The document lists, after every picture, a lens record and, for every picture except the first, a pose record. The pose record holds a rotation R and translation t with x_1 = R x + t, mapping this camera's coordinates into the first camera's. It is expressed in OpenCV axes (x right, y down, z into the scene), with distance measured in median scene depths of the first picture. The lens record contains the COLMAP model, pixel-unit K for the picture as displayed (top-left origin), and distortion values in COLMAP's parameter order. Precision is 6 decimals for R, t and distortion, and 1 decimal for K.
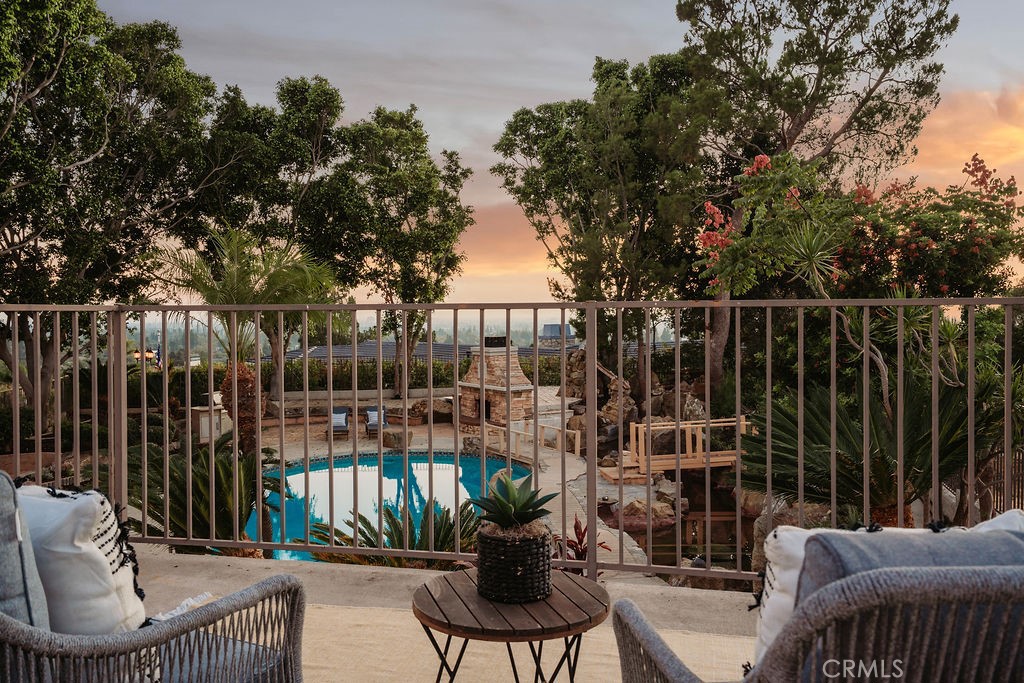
lens RADIAL K [[911.5, 0, 511.4], [0, 911.5, 342.2], [0, 0, 1]] dist [0.070920, 0.006257]
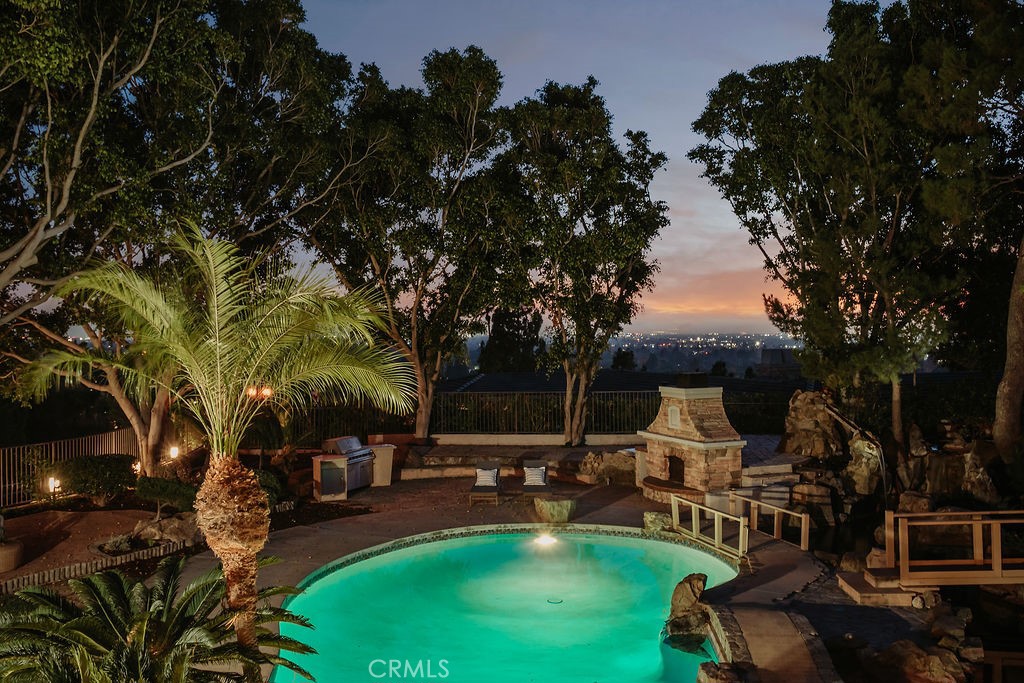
lens RADIAL K [[998.5, 0, 512.4], [0, 998.5, 342.5], [0, 0, 1]] dist [-0.007256, 0.000000]
pose [[0.977490, 0.005494, -0.210910, 0.010015], [-0.008511, 0.999874, -0.013400, -0.017358], [0.210810, 0.014893, 0.977414, 0.148346]]
